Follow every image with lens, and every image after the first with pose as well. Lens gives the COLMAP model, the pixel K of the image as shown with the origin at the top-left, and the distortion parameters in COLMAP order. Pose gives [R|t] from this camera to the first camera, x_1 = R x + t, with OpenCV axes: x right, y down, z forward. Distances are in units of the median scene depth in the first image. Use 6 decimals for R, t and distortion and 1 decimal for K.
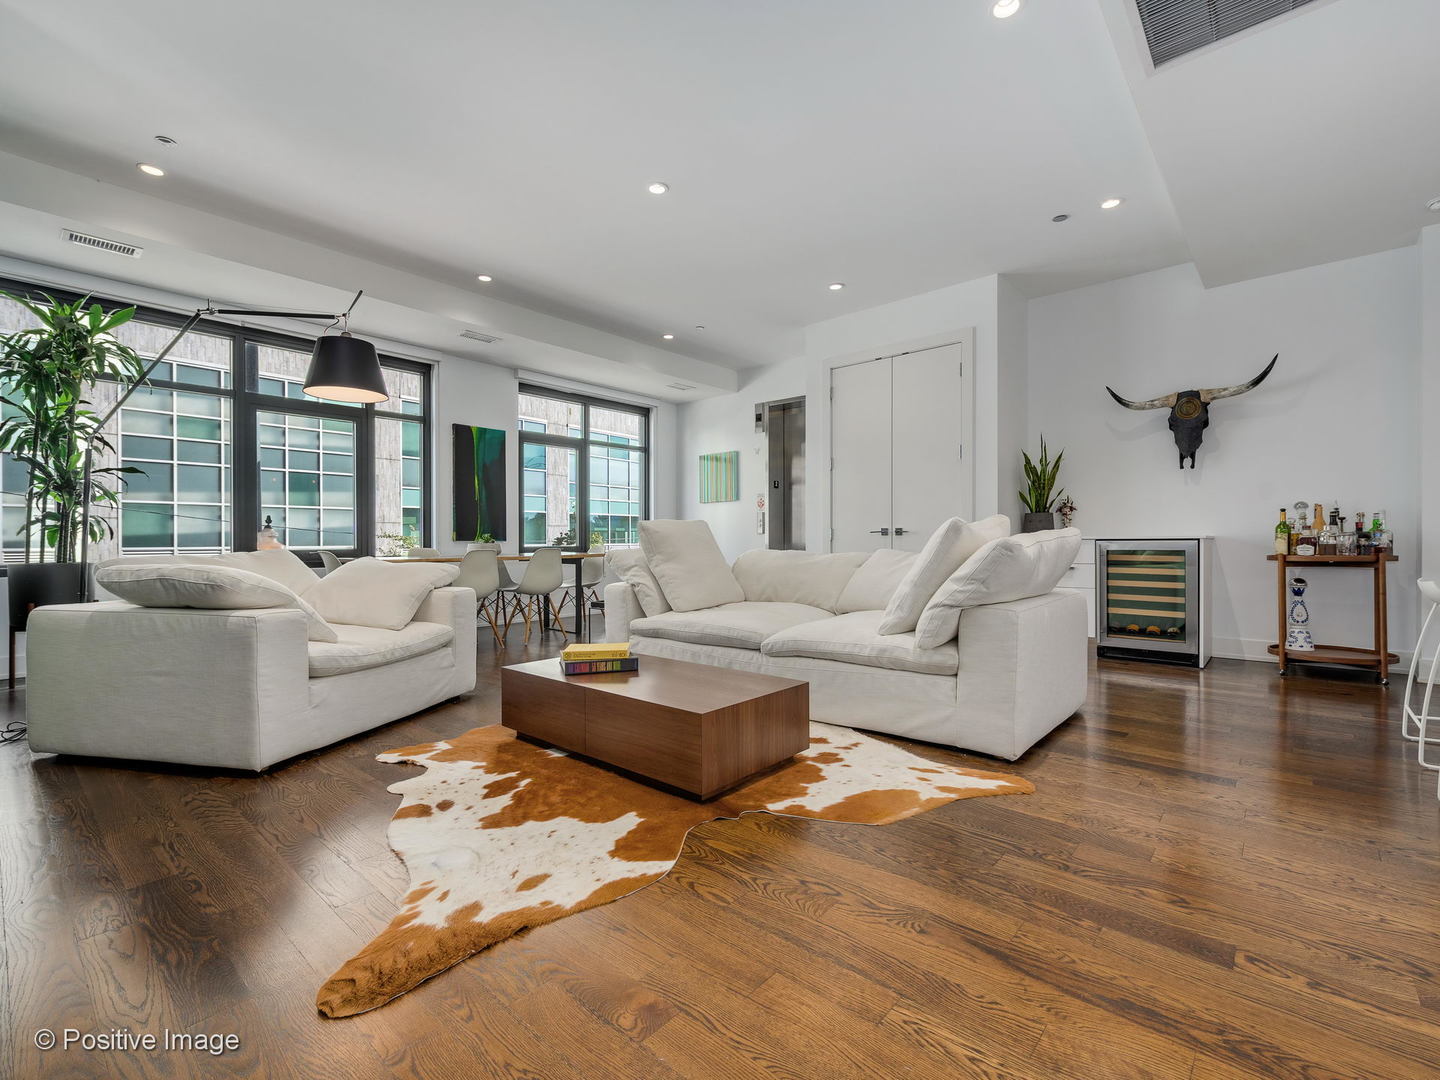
lens RADIAL K [[652.2, 0, 715.9], [0, 652.2, 542.5], [0, 0, 1]] dist [-0.000696, 0.000050]
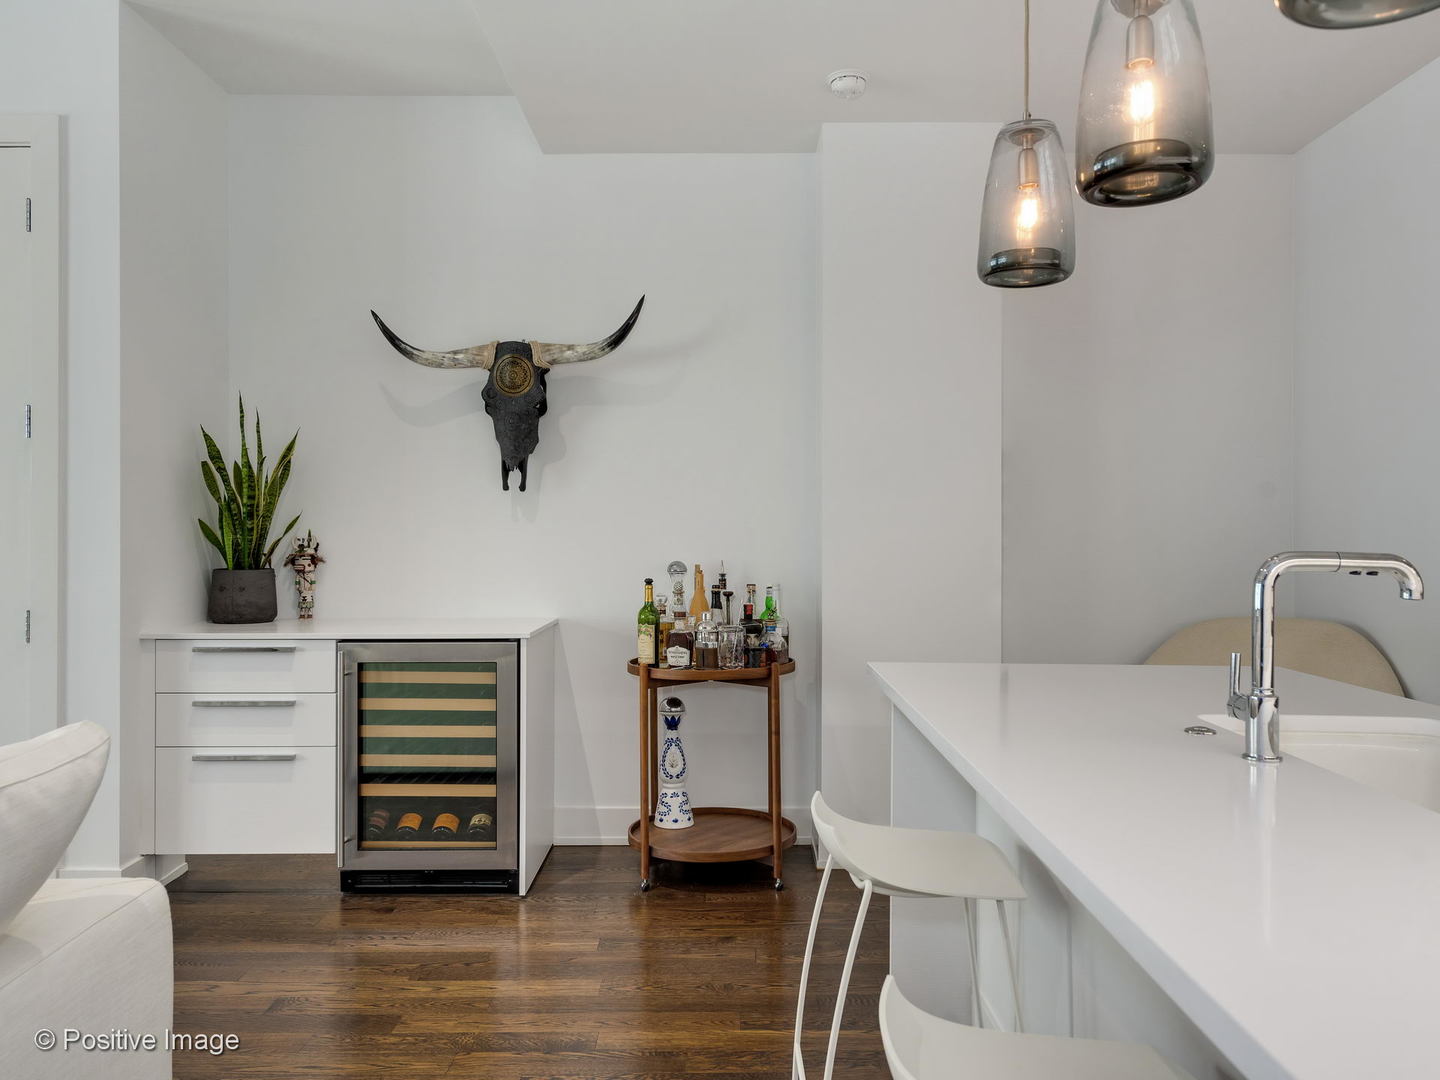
lens RADIAL K [[1078.4, 0, 720.0], [0, 1078.4, 540.0], [0, 0, 1]] dist [0.003201, 0.000103]
pose [[0.746137, 0.001862, 0.665789, 0.278260], [-0.002071, 0.999998, -0.000475, -0.075389], [-0.665789, -0.001024, 0.746140, 0.254140]]
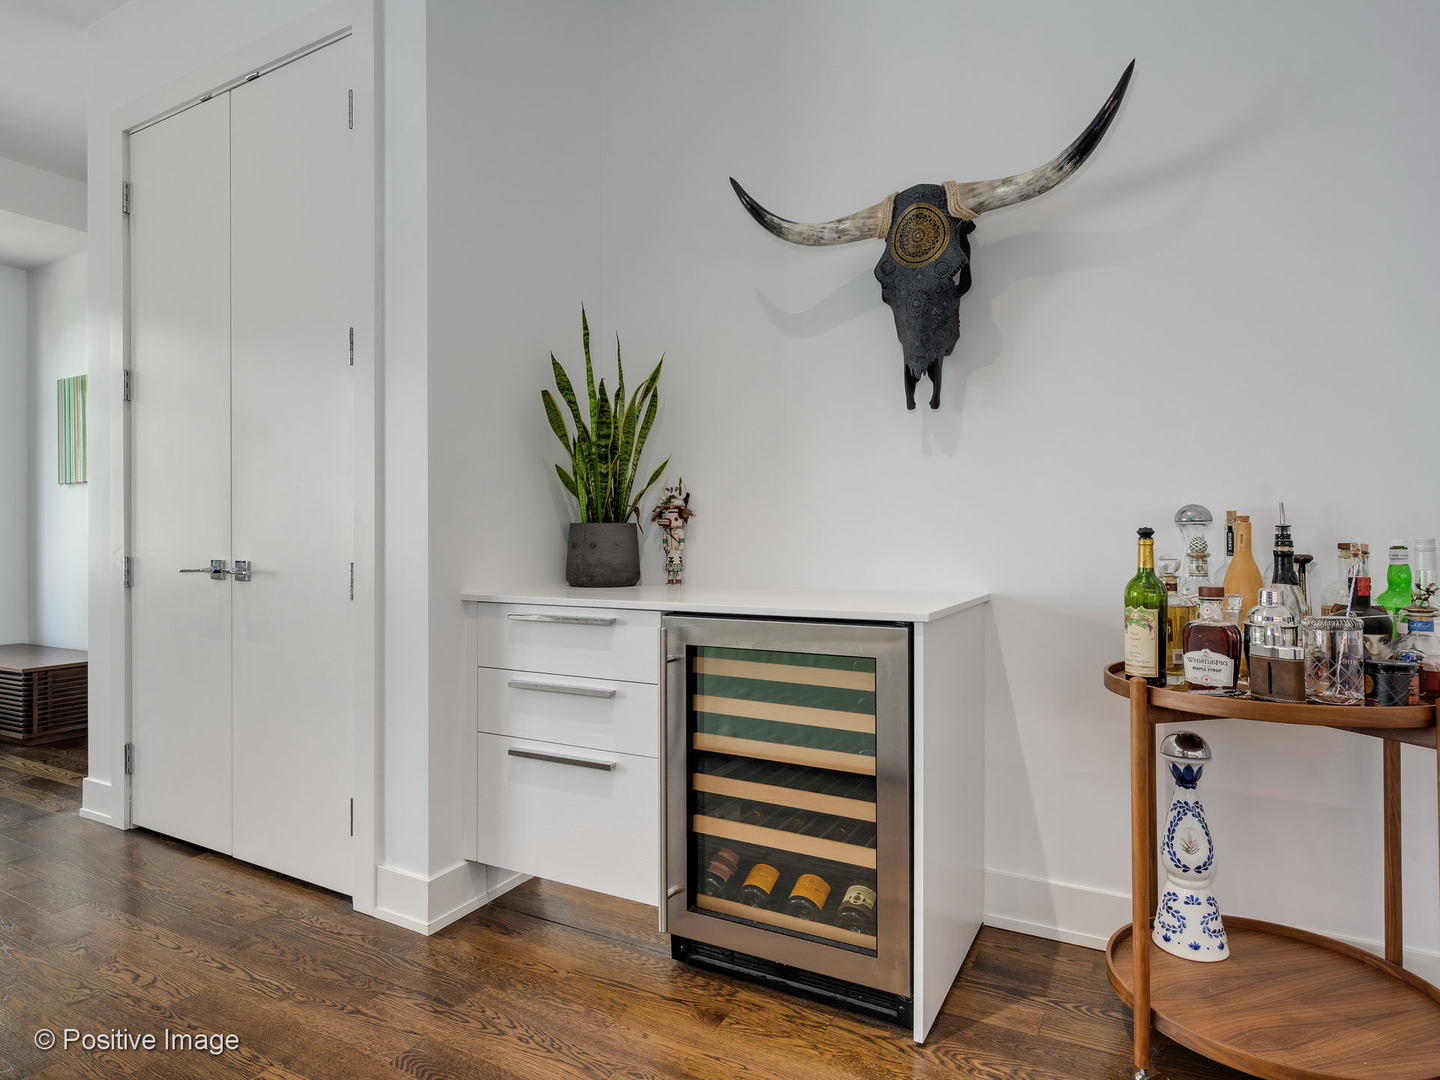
lens RADIAL K [[830.4, 0, 716.9], [0, 830.4, 536.3], [0, 0, 1]] dist [0.005082, -0.000029]
pose [[0.974985, 0.002048, 0.222260, 0.518105], [-0.001644, 0.999997, -0.002005, -0.041996], [-0.222264, 0.001589, 0.974985, 0.585926]]
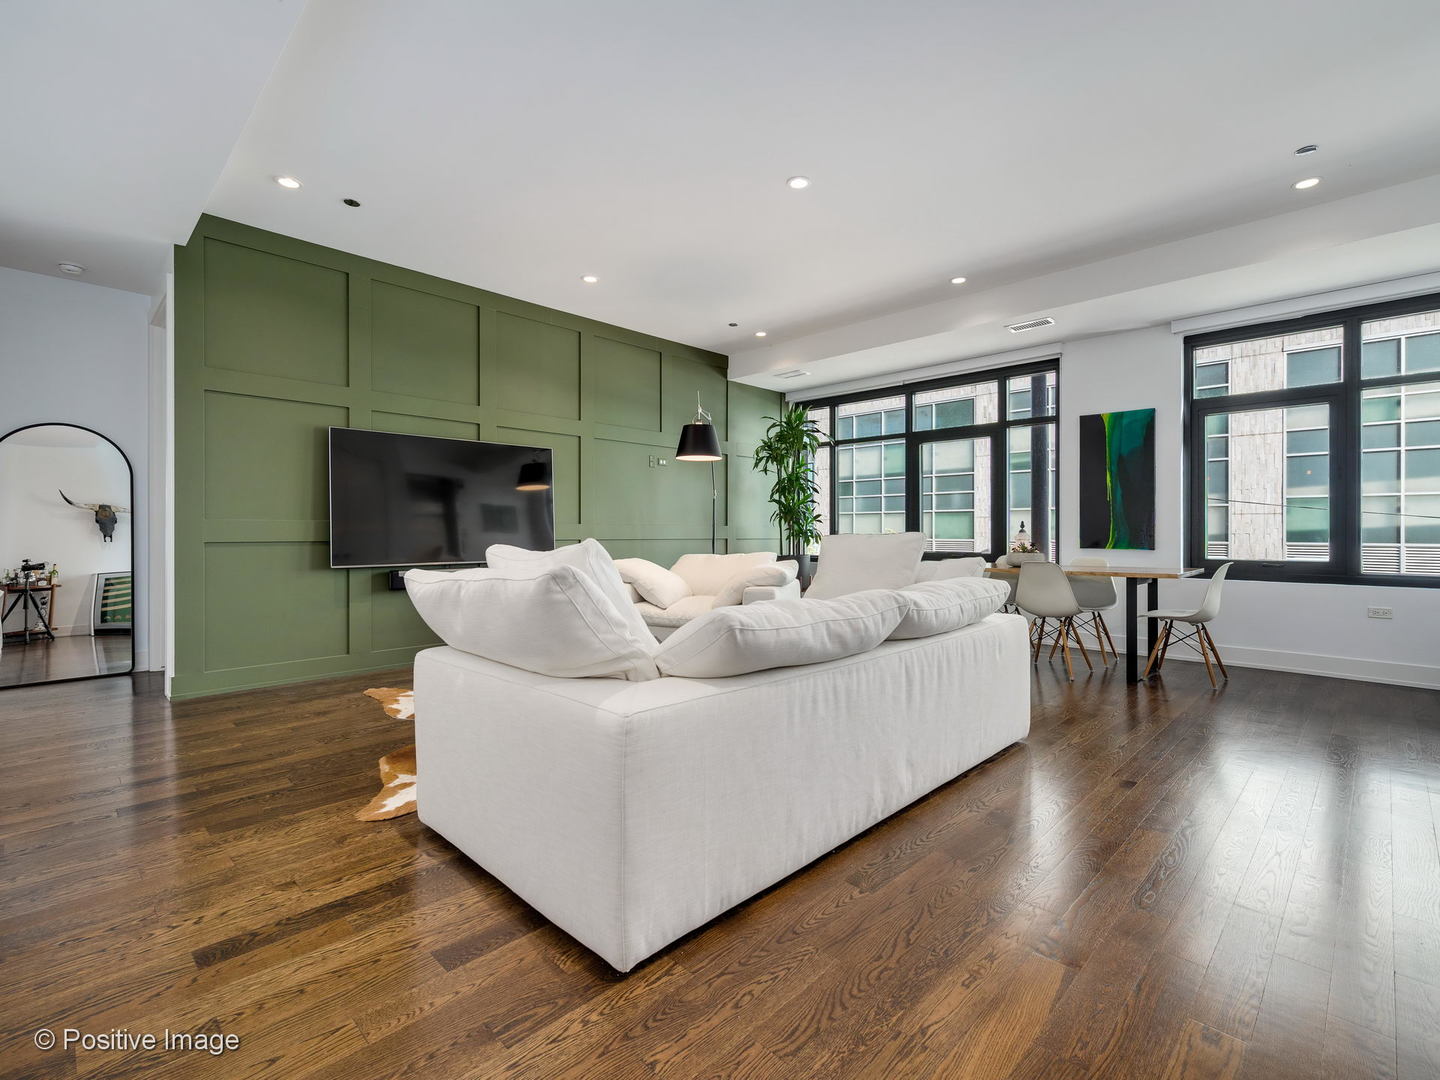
lens RADIAL K [[665.8, 0, 731.5], [0, 665.8, 533.0], [0, 0, 1]] dist [0.002954, 0.000060]
pose [[-0.045767, 0.005952, -0.998934, 0.702893], [-0.006343, 0.999960, 0.006249, -0.035318], [0.998932, 0.006622, -0.045727, 0.764084]]
